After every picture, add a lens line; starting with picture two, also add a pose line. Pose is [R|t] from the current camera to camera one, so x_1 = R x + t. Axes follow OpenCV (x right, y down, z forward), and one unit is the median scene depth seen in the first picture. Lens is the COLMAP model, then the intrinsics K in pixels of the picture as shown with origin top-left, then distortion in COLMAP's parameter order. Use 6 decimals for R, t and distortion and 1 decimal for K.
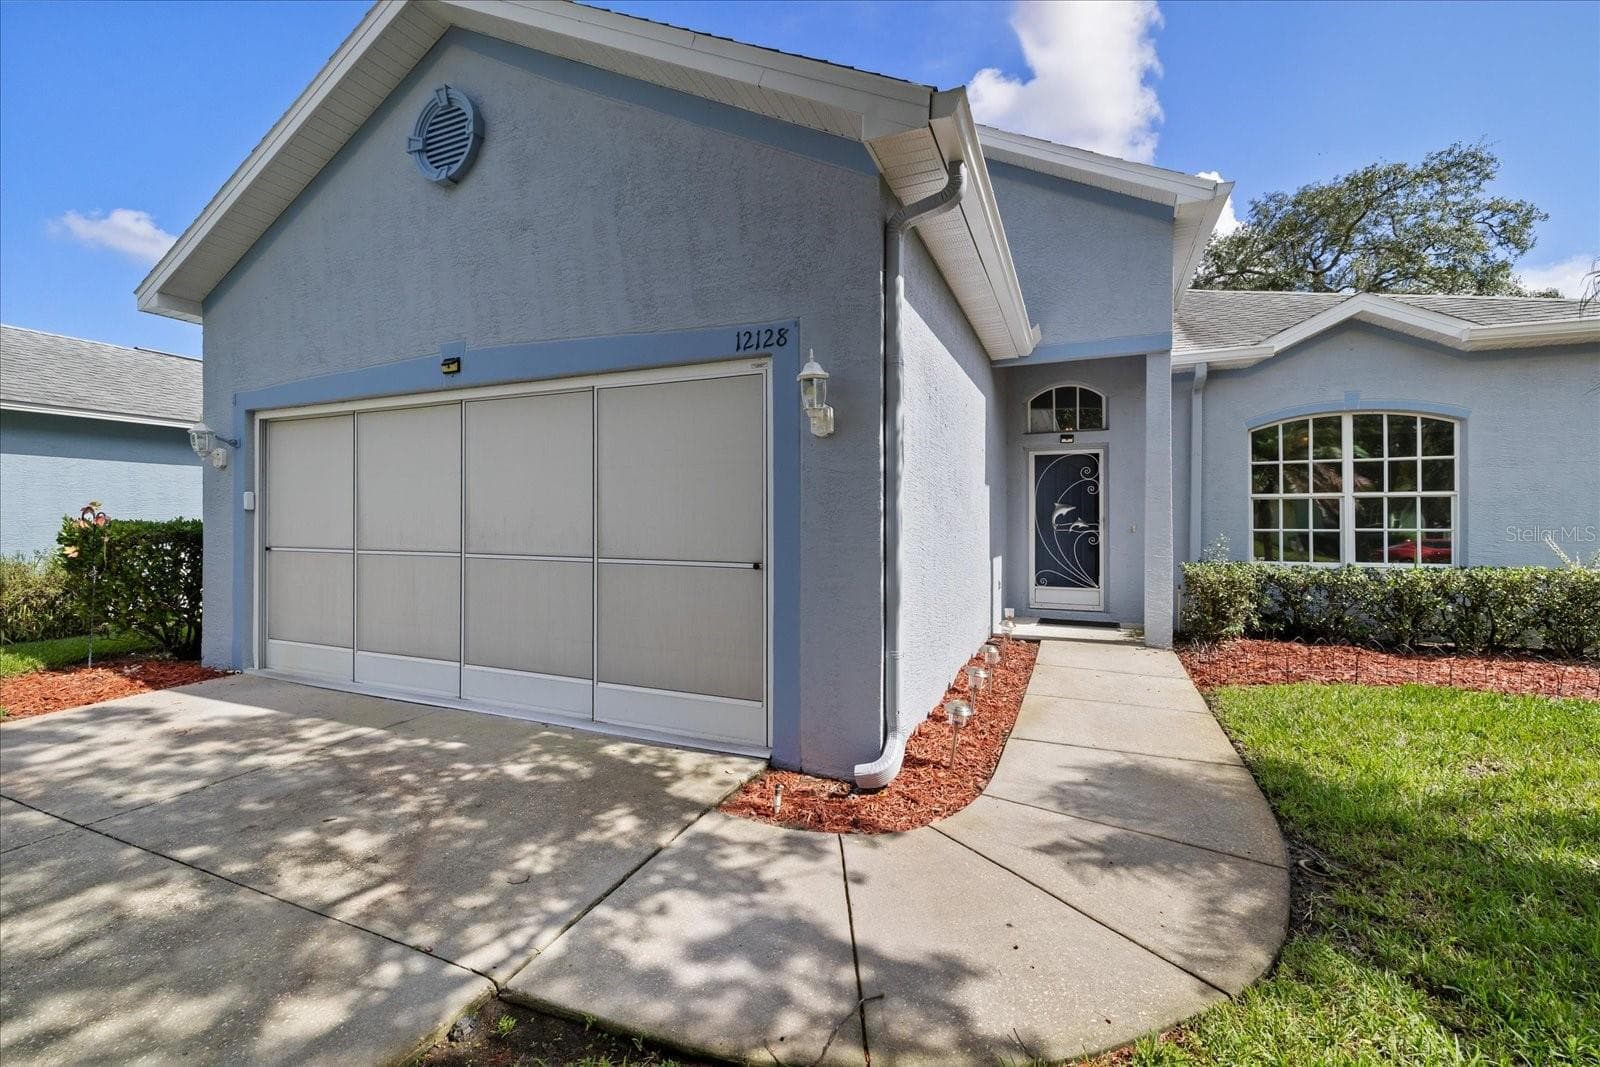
lens RADIAL K [[660.5, 0, 792.0], [0, 660.5, 520.3], [0, 0, 1]] dist [0.007448, 0.000263]
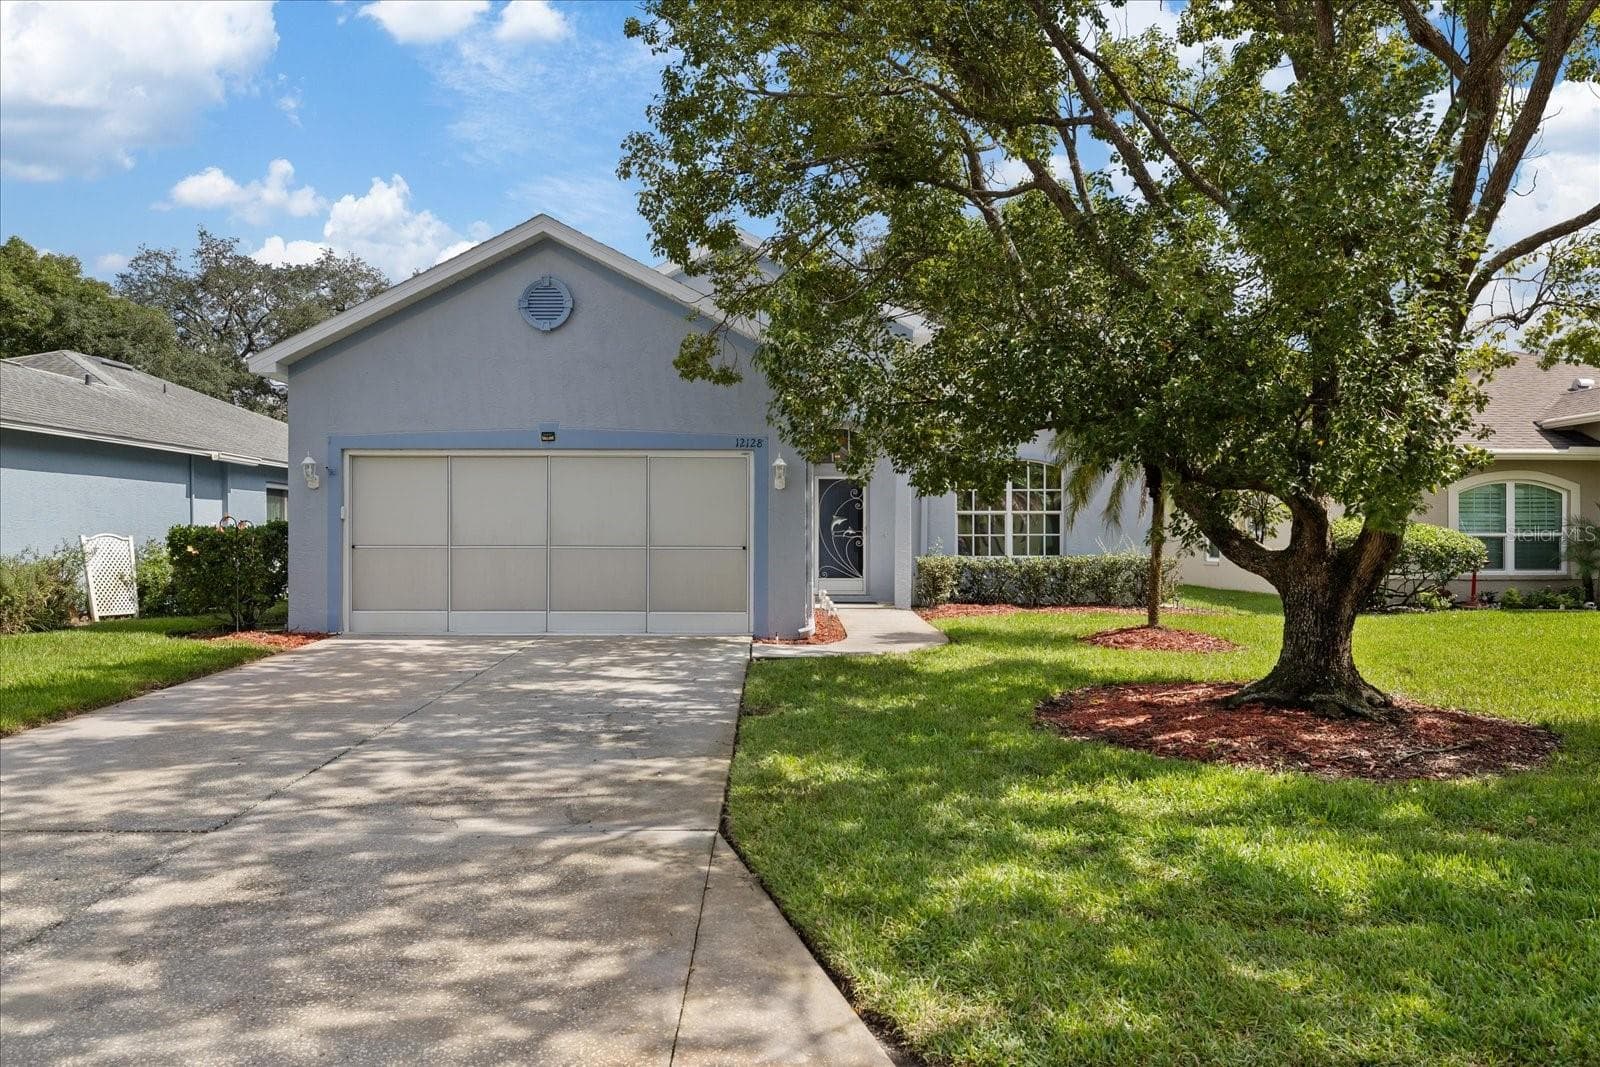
lens RADIAL K [[672.6, 0, 798.9], [0, 672.6, 536.0], [0, 0, 1]] dist [-0.000660, 0.000172]
pose [[0.934756, -0.003590, 0.355272, -0.323914], [0.000388, 0.999959, 0.009084, 0.006000], [-0.355289, -0.008354, 0.934719, -0.535246]]
